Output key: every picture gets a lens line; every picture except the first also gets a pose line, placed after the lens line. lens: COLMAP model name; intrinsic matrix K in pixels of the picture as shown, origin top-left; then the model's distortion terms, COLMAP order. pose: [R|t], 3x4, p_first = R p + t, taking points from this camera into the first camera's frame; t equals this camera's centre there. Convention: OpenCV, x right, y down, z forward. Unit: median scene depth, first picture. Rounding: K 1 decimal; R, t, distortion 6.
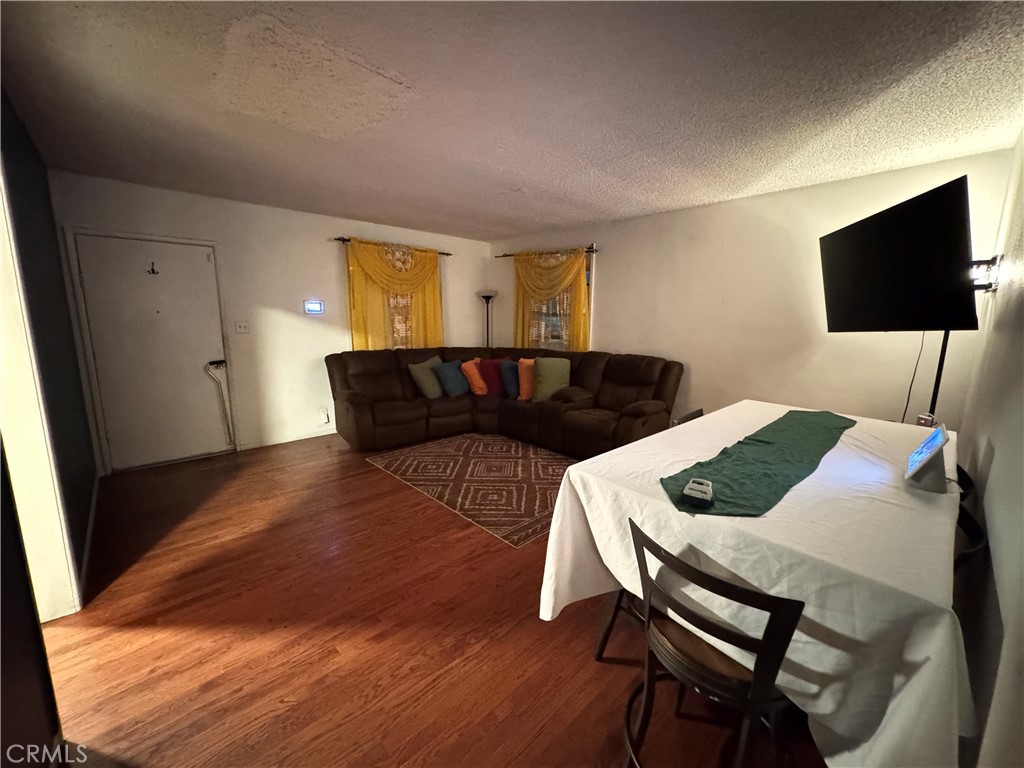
lens RADIAL K [[407.8, 0, 509.6], [0, 407.8, 383.7], [0, 0, 1]] dist [0.000890, -0.000193]
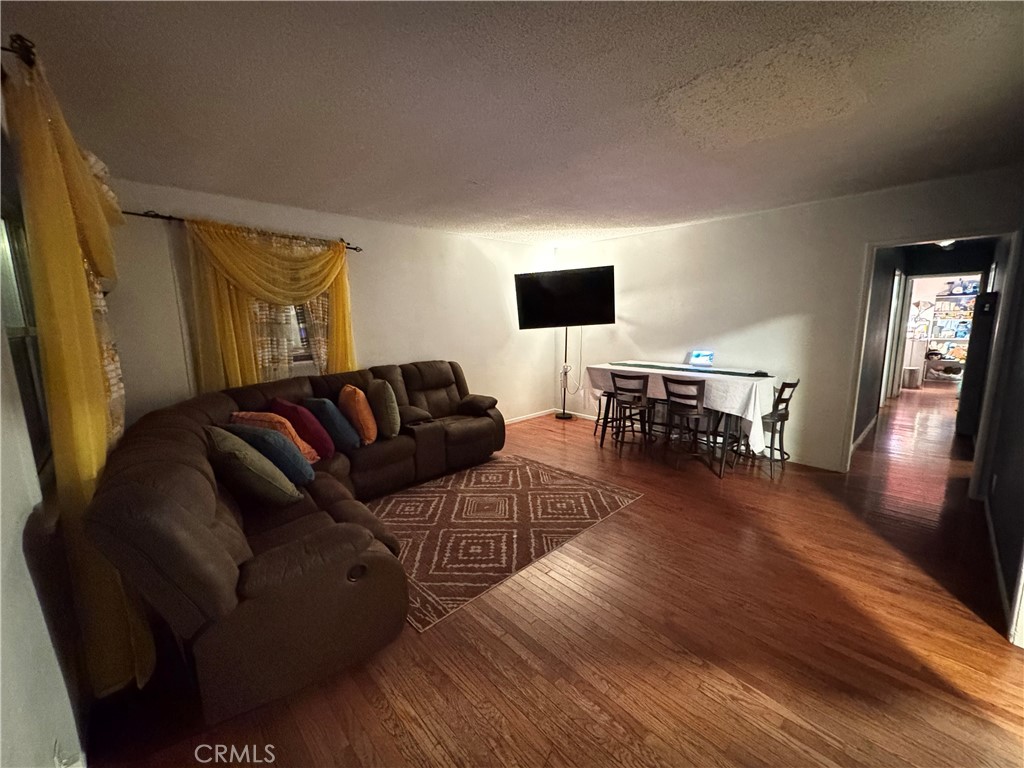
lens RADIAL K [[407.8, 0, 512.9], [0, 407.8, 382.9], [0, 0, 1]] dist [0.000890, -0.000193]
pose [[-0.006261, -0.162062, 0.986761, -0.969253], [0.183580, 0.969823, 0.160445, -0.193900], [-0.982985, 0.182154, 0.023679, 1.030130]]
